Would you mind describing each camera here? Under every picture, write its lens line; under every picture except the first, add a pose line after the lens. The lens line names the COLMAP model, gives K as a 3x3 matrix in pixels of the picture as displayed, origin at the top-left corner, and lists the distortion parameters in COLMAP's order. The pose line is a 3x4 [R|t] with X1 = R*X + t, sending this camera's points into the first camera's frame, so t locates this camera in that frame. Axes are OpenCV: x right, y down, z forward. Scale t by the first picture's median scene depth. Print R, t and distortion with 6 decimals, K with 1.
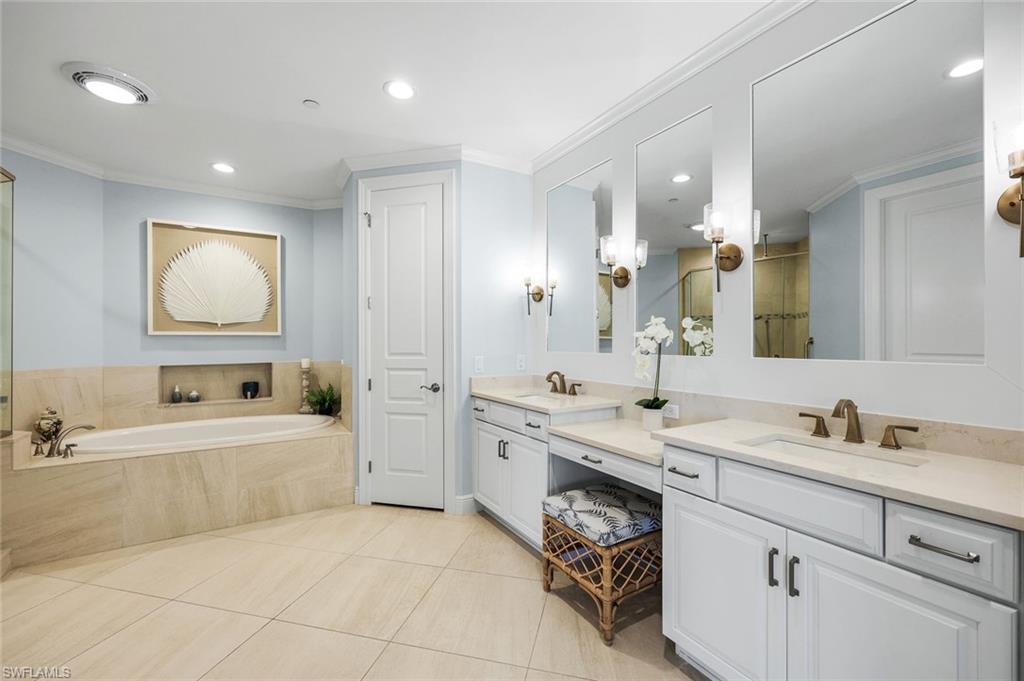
lens RADIAL K [[413.8, 0, 510.3], [0, 413.8, 340.6], [0, 0, 1]] dist [-0.002795, 0.000877]
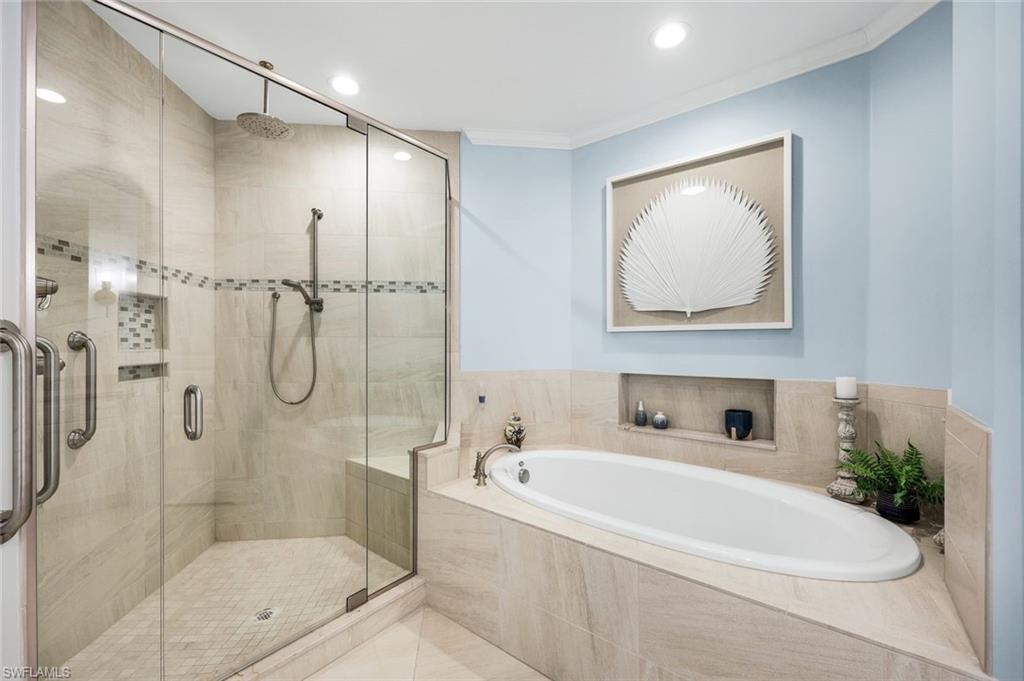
lens RADIAL K [[413.8, 0, 511.2], [0, 413.8, 341.1], [0, 0, 1]] dist [-0.002795, 0.000877]
pose [[0.342386, -0.001874, -0.939558, -0.198274], [0.001086, 0.999998, -0.001598, 0.004156], [0.939559, -0.000473, 0.342387, 0.514651]]
